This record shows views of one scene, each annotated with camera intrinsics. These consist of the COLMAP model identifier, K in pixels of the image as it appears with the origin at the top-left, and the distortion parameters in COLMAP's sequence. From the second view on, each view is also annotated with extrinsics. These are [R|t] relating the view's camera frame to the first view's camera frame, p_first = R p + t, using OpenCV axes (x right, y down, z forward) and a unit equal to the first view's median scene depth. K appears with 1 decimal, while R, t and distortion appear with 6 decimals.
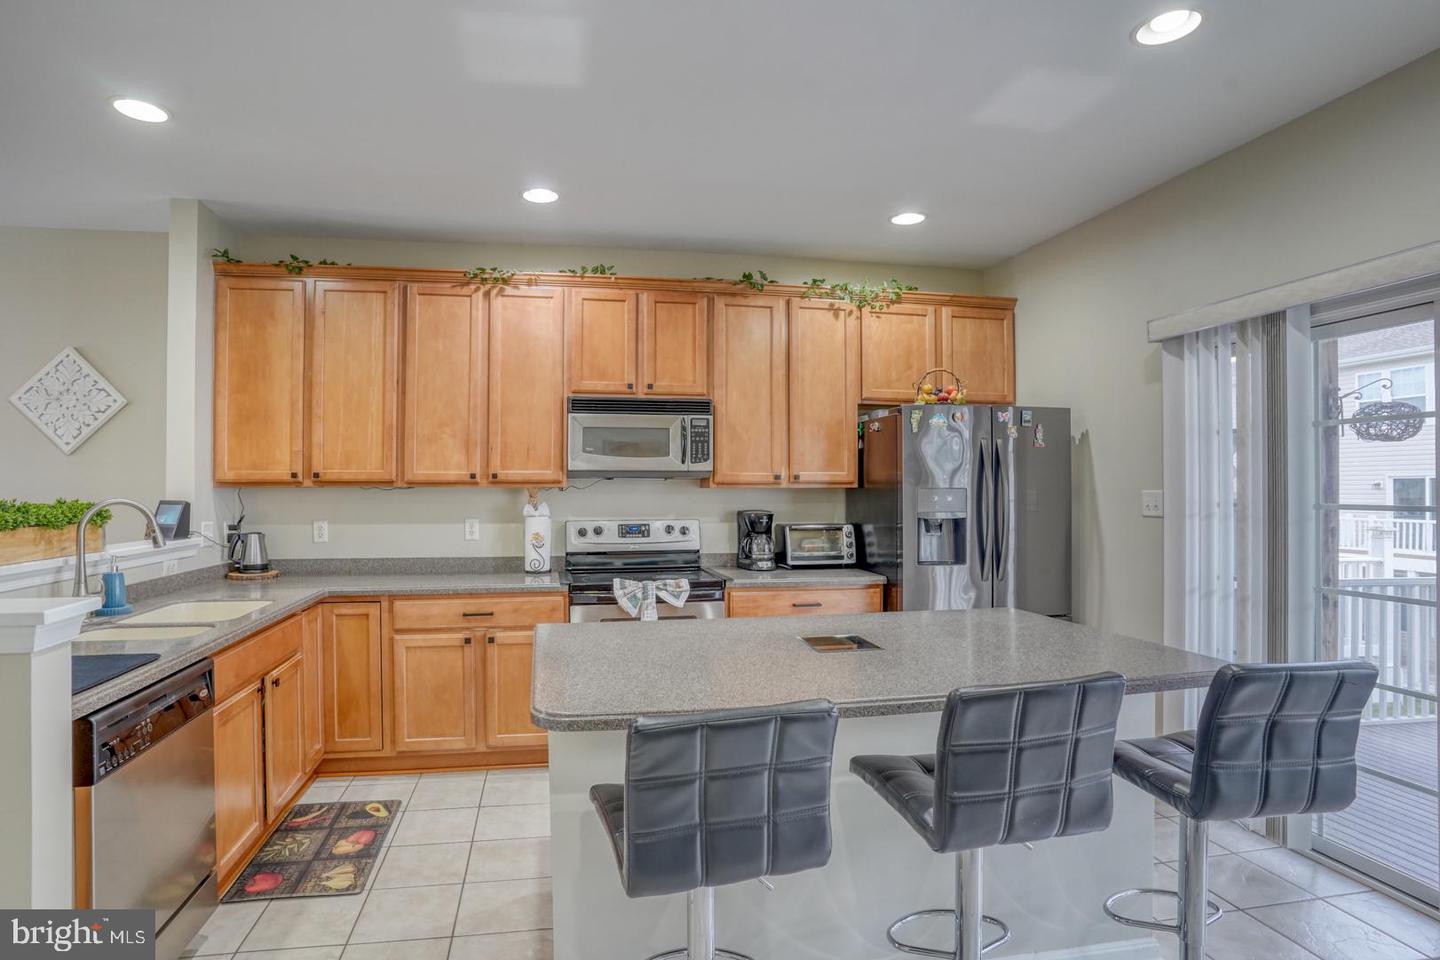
lens RADIAL K [[745.0, 0, 701.7], [0, 745.0, 486.5], [0, 0, 1]] dist [-0.077649, 0.035898]
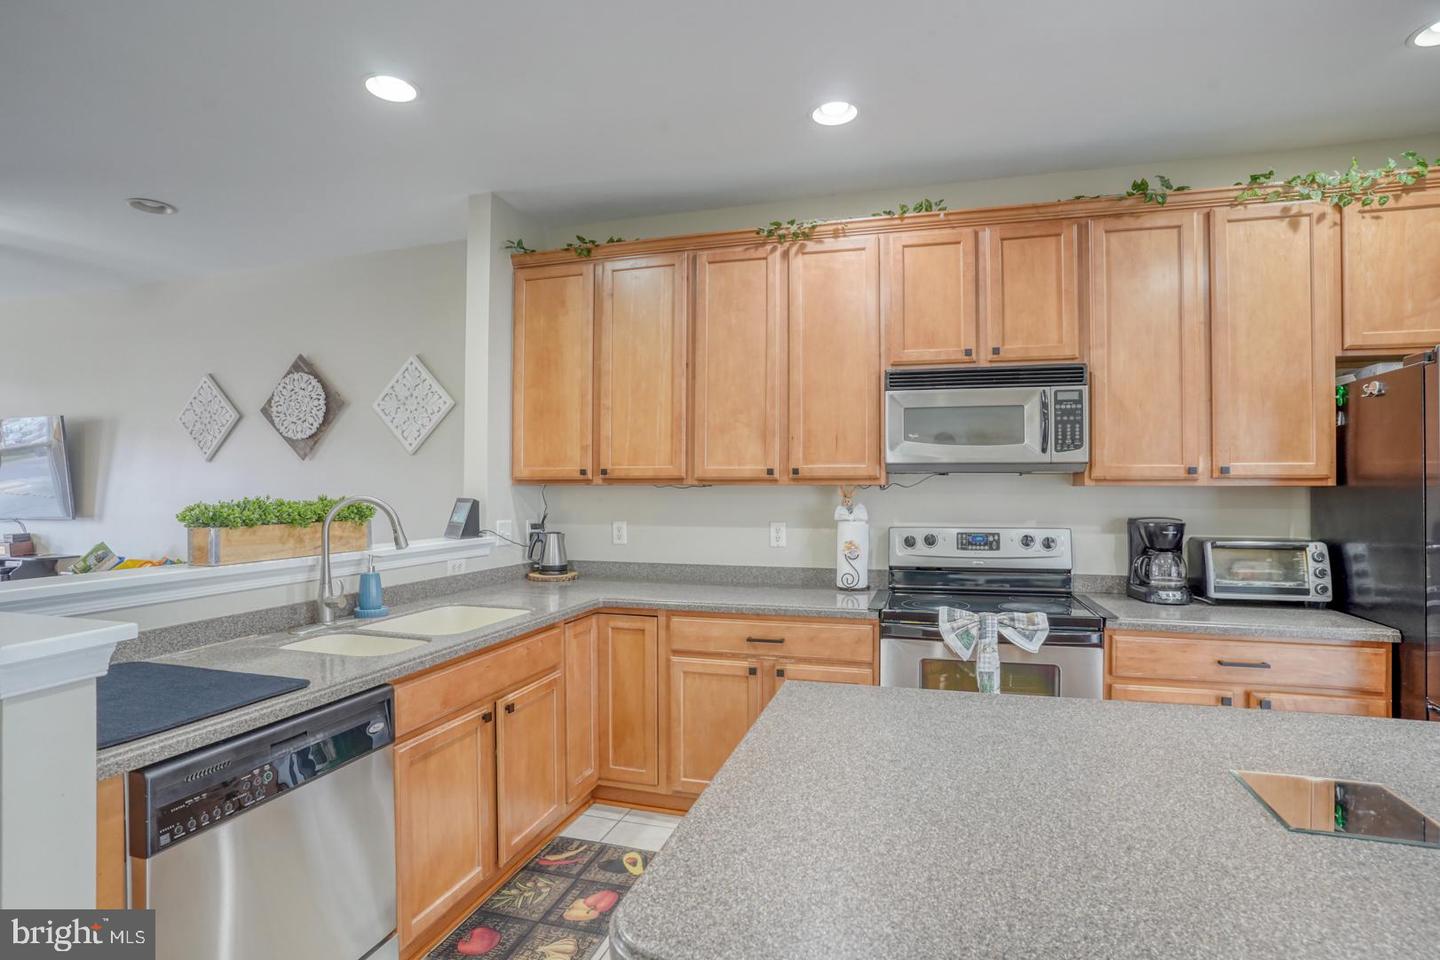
lens RADIAL K [[745.0, 0, 701.7], [0, 745.0, 486.5], [0, 0, 1]] dist [-0.077649, 0.035898]
pose [[0.880120, 0.000400, -0.474751, 0.023331], [-0.000247, 1.000000, 0.000385, 0.002432], [0.474751, -0.000222, 0.880120, 0.220768]]
